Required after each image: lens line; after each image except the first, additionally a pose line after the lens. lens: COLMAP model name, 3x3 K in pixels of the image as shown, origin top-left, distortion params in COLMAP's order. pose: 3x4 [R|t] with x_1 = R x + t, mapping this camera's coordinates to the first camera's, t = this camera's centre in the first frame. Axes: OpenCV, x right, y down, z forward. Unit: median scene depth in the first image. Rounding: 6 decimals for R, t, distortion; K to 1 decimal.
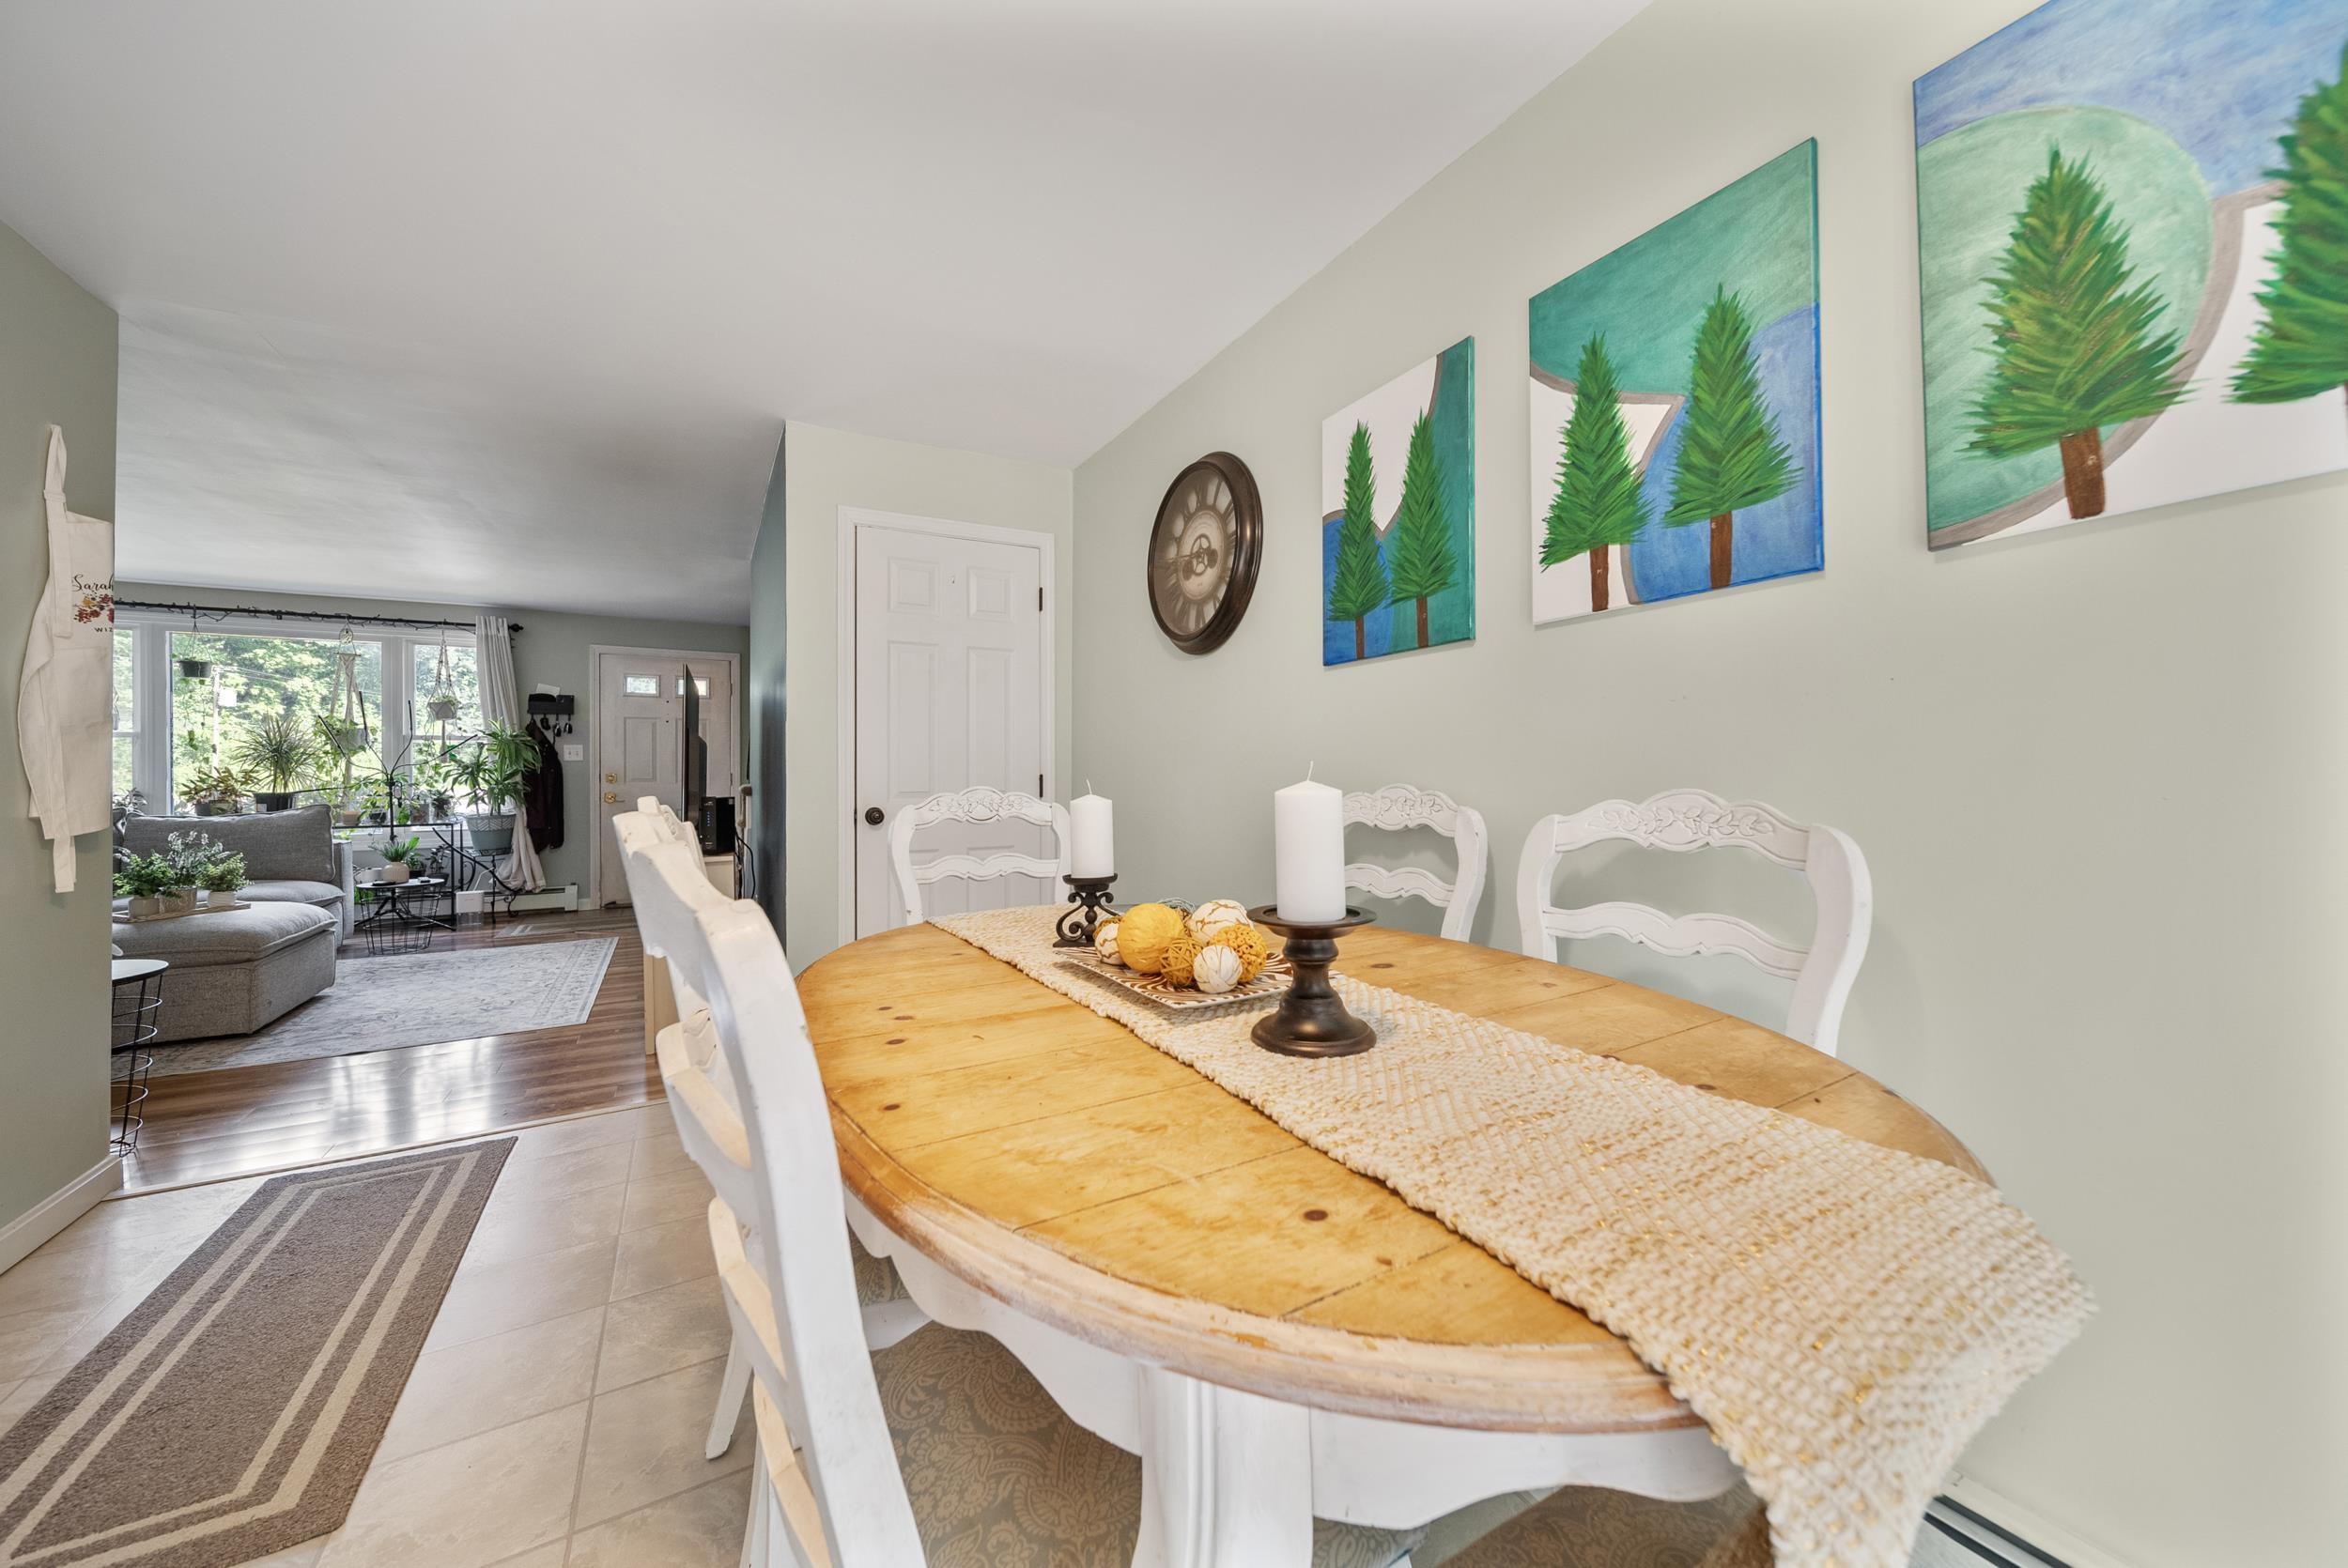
lens RADIAL K [[833.7, 0, 1166.2], [0, 833.7, 771.5], [0, 0, 1]] dist [-0.001513, -0.000281]
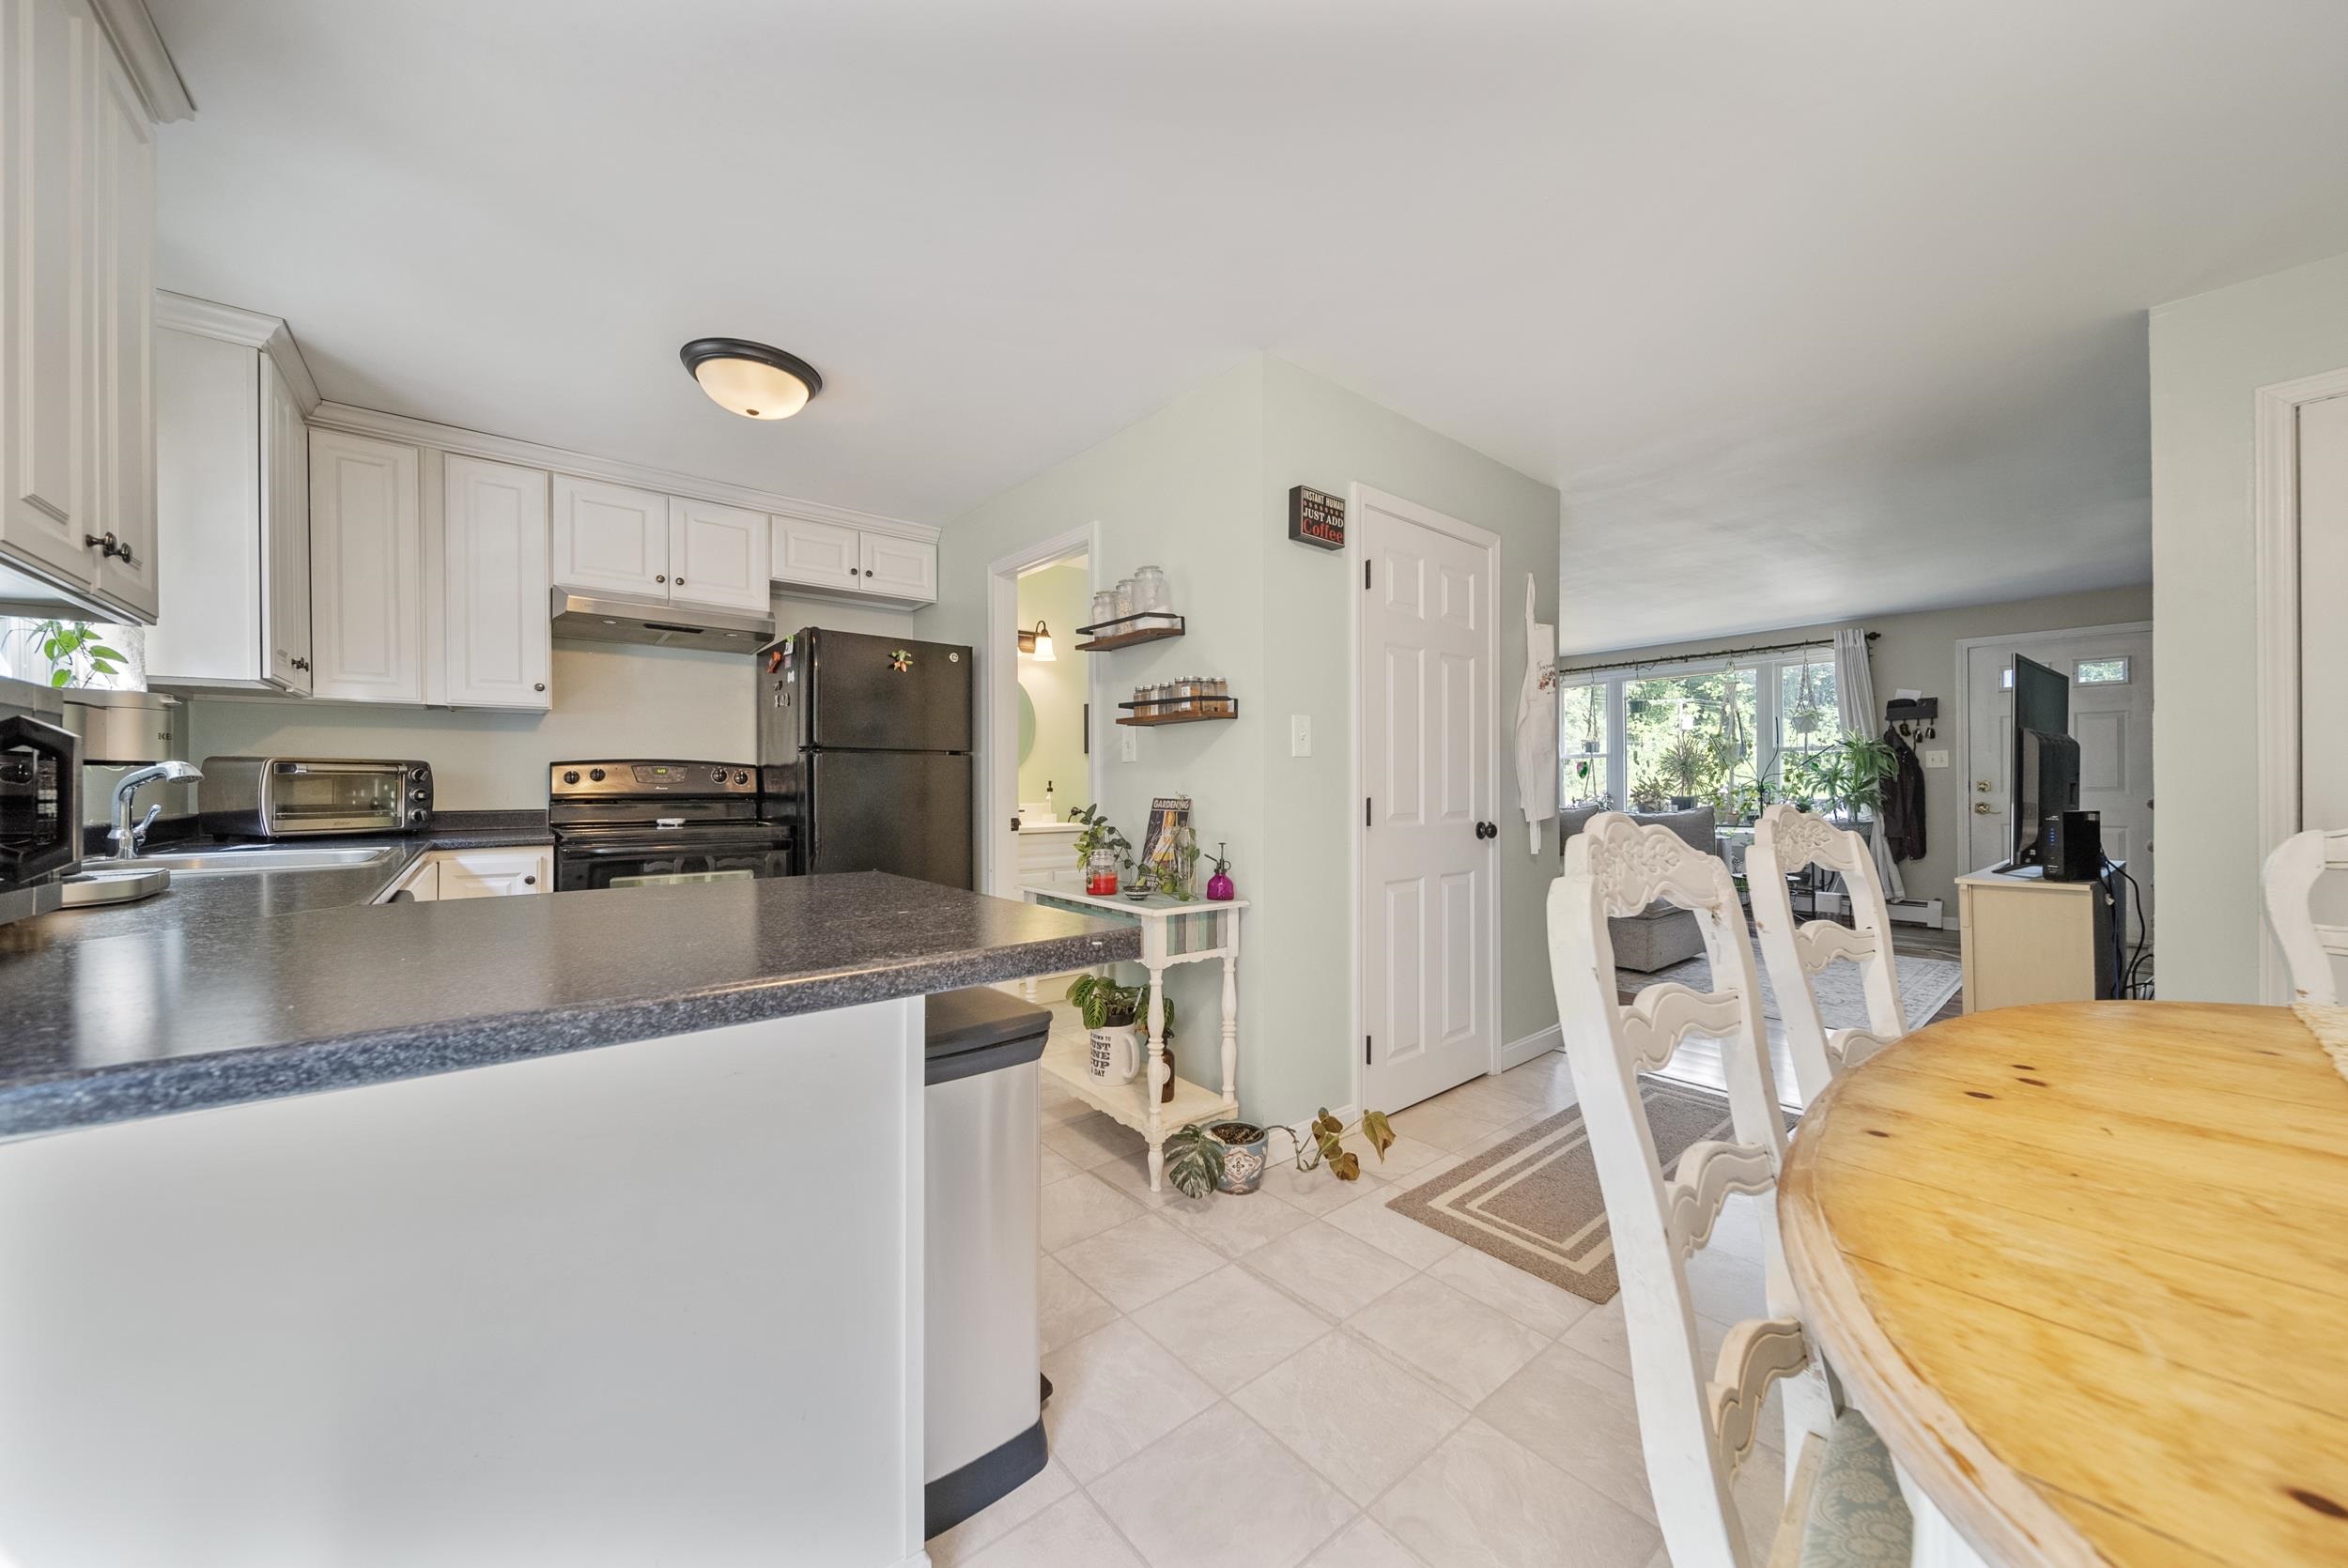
lens RADIAL K [[832.5, 0, 1183.7], [0, 832.5, 781.8], [0, 0, 1]] dist [-0.002301, -0.000291]
pose [[0.176328, -0.001043, -0.984331, 0.065013], [0.004468, 0.999990, -0.000260, -0.000594], [0.984321, -0.004352, 0.176331, 0.006835]]
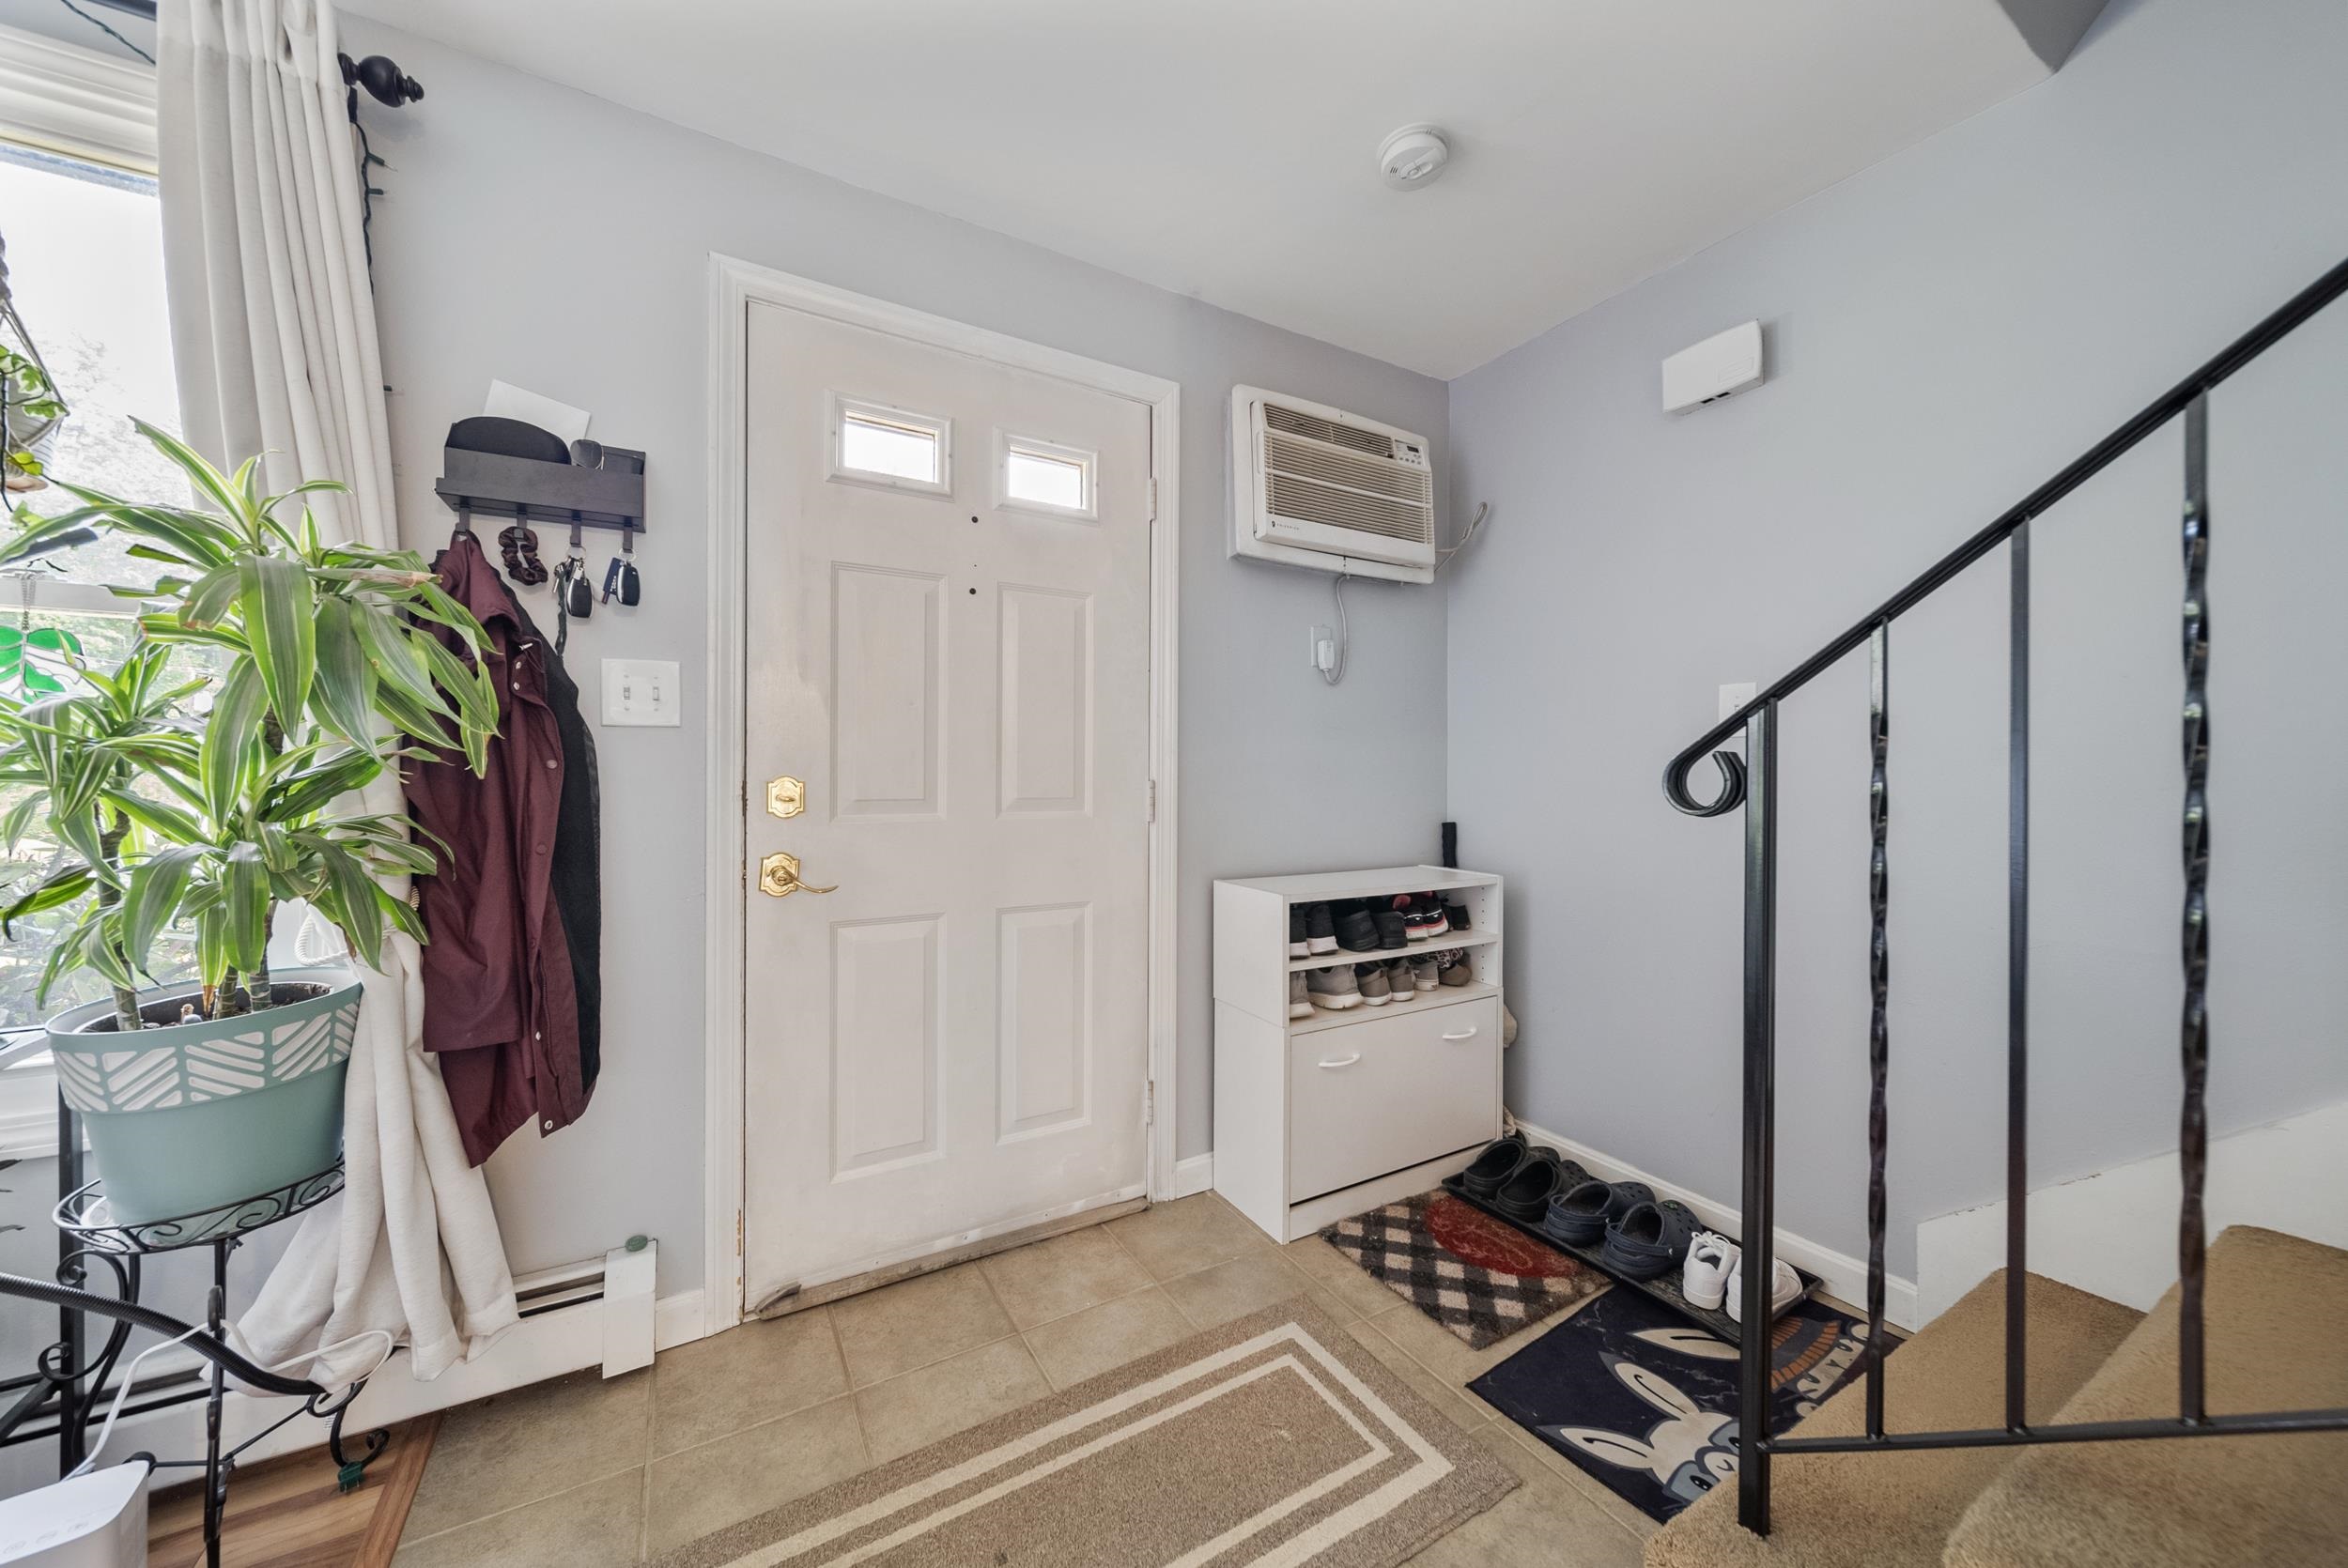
lens RADIAL K [[832.5, 0, 1183.7], [0, 832.5, 781.8], [0, 0, 1]] dist [-0.002301, -0.000291]
pose [[0.999891, 0.005153, 0.013854, -0.655493], [-0.005120, 0.999984, -0.002371, 0.004065], [-0.013866, 0.002299, 0.999901, 0.890023]]
